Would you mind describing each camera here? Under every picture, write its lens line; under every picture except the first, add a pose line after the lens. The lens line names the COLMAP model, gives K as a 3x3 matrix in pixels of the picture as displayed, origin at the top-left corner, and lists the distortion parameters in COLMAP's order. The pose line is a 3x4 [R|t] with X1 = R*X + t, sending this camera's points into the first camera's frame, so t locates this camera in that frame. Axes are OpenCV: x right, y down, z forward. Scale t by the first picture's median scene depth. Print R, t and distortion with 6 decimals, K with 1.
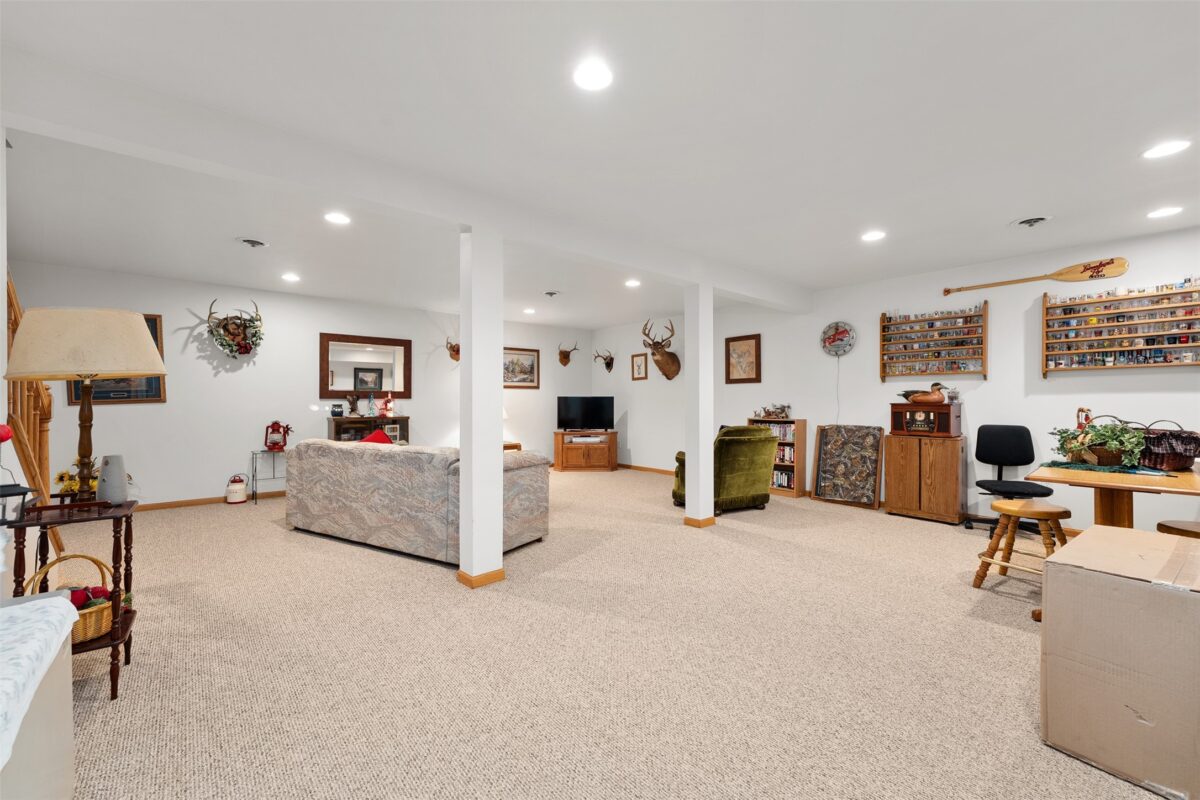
lens RADIAL K [[483.4, 0, 600.9], [0, 483.4, 400.5], [0, 0, 1]] dist [0.002467, 0.000133]
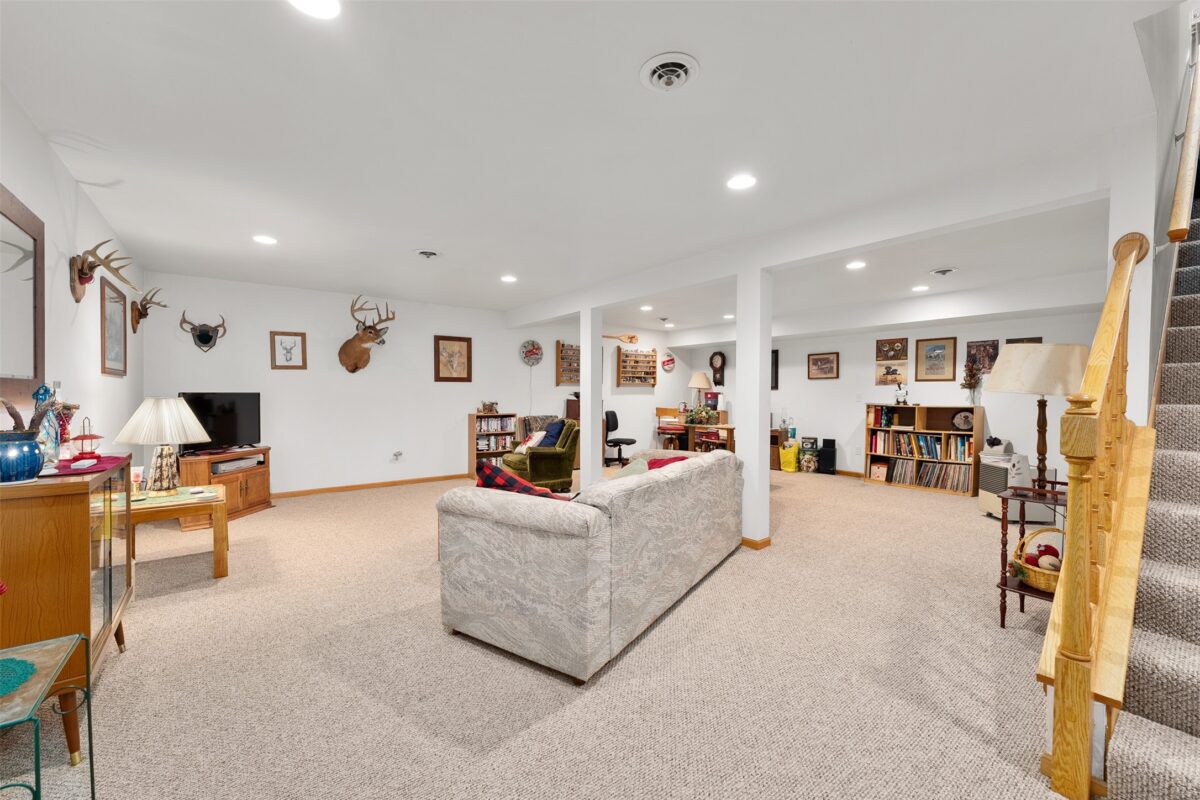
lens RADIAL K [[483.4, 0, 599.8], [0, 483.4, 401.0], [0, 0, 1]] dist [0.002467, 0.000133]
pose [[0.049382, -0.018788, 0.998603, -0.744478], [-0.007343, 0.999789, 0.019173, -0.016699], [-0.998753, -0.008279, 0.049234, 0.639456]]
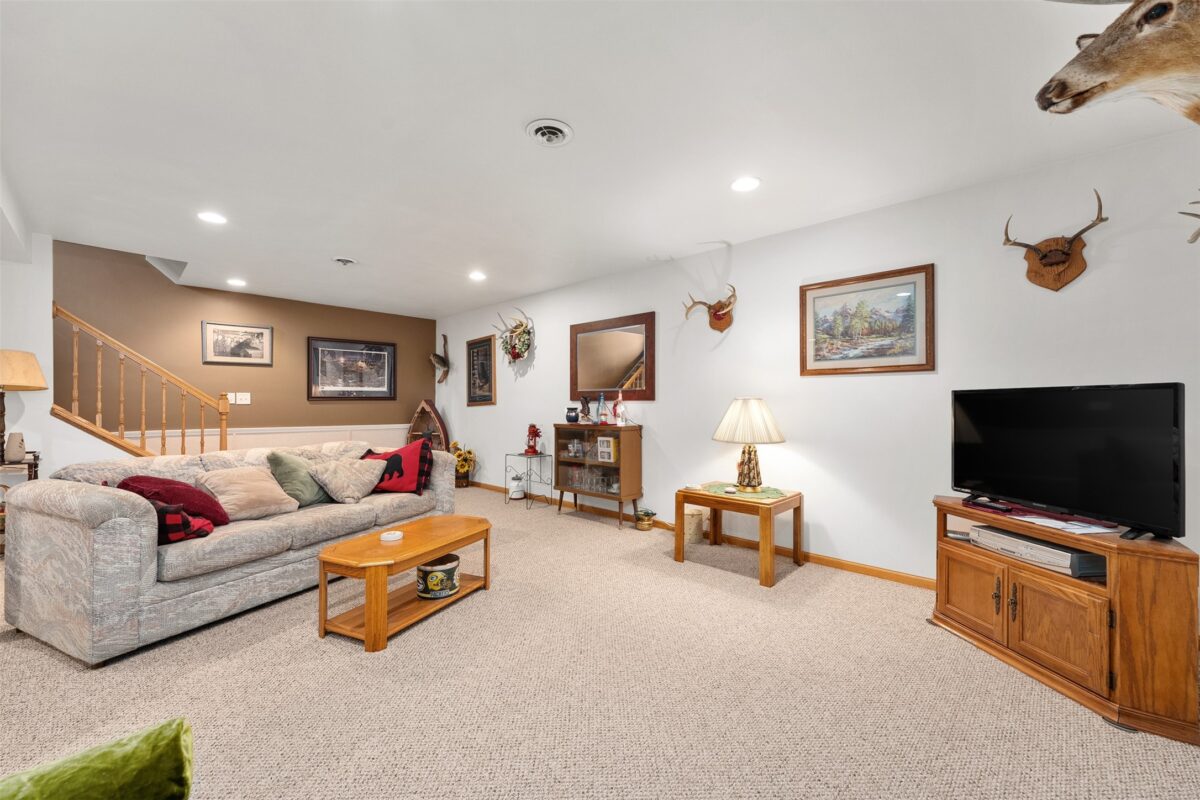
lens RADIAL K [[483.4, 0, 600.9], [0, 483.4, 398.7], [0, 0, 1]] dist [0.002467, 0.000133]
pose [[0.073274, -0.011644, -0.997244, 0.272073], [-0.001414, 0.999930, -0.011780, 0.001980], [0.997311, 0.002273, 0.073252, 0.911281]]
